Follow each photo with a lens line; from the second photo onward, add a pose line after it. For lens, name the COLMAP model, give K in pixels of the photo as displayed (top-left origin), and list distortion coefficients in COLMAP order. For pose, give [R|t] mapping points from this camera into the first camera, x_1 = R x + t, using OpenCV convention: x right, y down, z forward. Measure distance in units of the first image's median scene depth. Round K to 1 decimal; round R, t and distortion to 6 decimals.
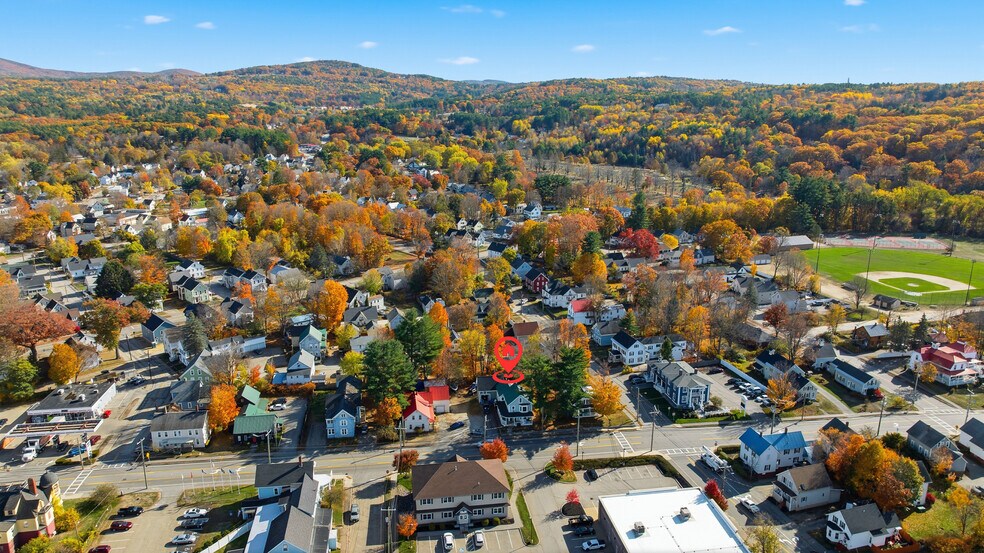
lens RADIAL K [[694.0, 0, 492.3], [0, 694.0, 271.9], [0, 0, 1]] dist [-0.034691, 0.027165]
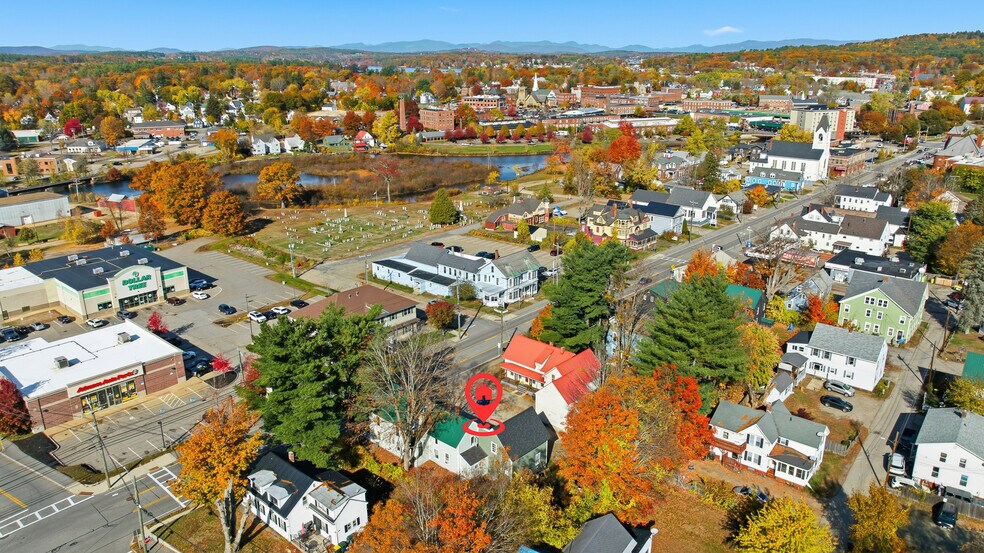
lens RADIAL K [[694.0, 0, 491.7], [0, 694.0, 276.2], [0, 0, 1]] dist [-0.034691, 0.027165]
pose [[-0.769728, 0.198904, -0.606594, 0.191562], [-0.153820, 0.864434, 0.478637, -0.098674], [0.619563, 0.461726, -0.634783, 0.940005]]
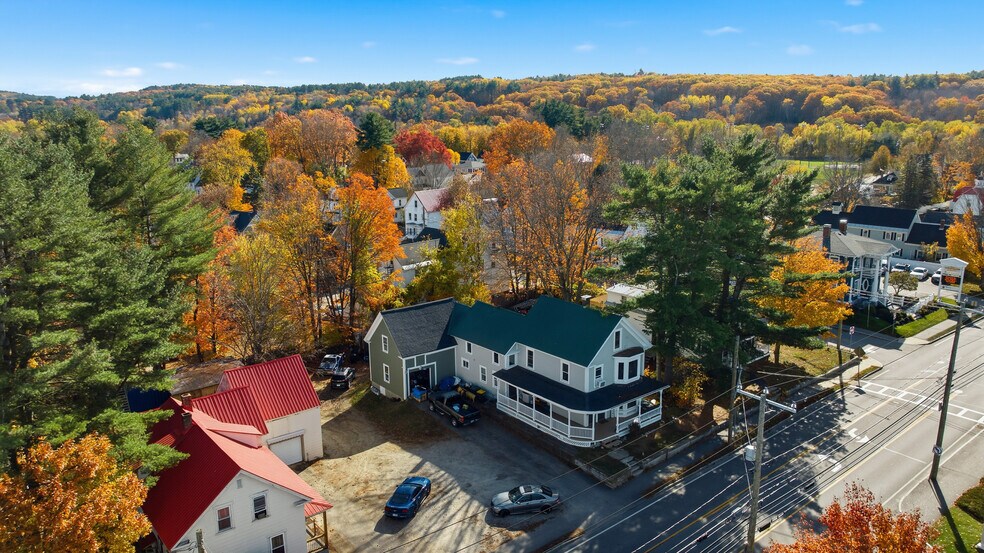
lens RADIAL K [[694.0, 0, 493.6], [0, 694.0, 275.6], [0, 0, 1]] dist [-0.034691, 0.027165]
pose [[0.856590, -0.120253, 0.501790, -0.094861], [0.135585, 0.990748, 0.005978, 0.107916], [-0.497866, 0.062914, 0.864969, 0.558357]]
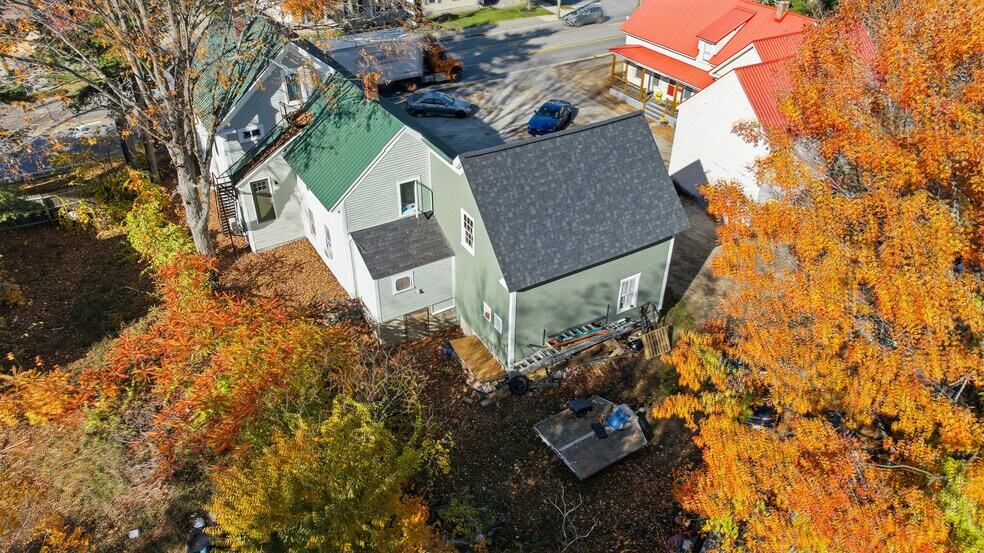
lens RADIAL K [[694.0, 0, 493.2], [0, 694.0, 274.7], [0, 0, 1]] dist [-0.034691, 0.027165]
pose [[-0.919929, 0.223285, -0.322297, 0.037385], [-0.098863, 0.663350, 0.741749, 0.062308], [0.379417, 0.714220, -0.588160, 0.830371]]
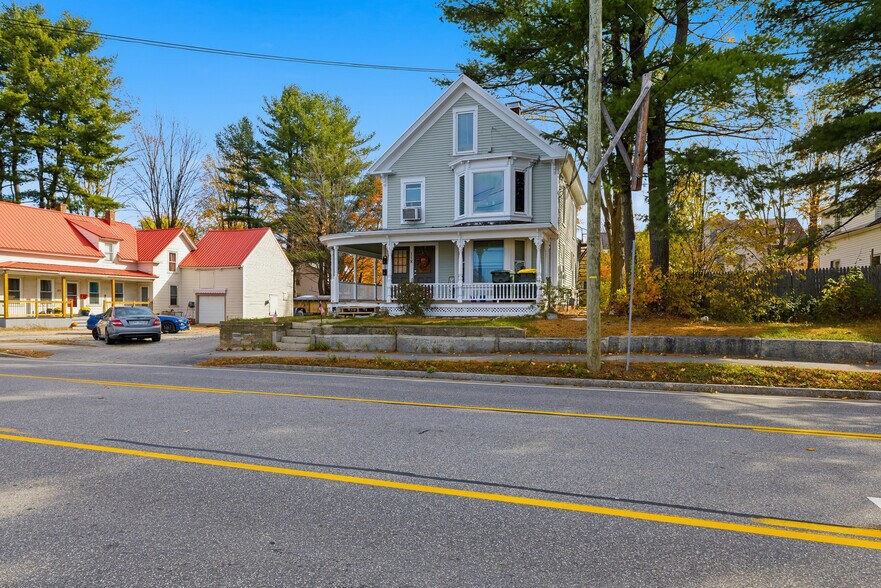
lens RADIAL K [[521.2, 0, 440.4], [0, 521.2, 309.1], [0, 0, 1]] dist [-0.003366, 0.000965]
pose [[0.896464, 0.007339, -0.443056, 0.056663], [-0.112562, 0.970837, -0.211672, 0.169373], [0.428581, 0.239628, 0.871147, 0.652223]]
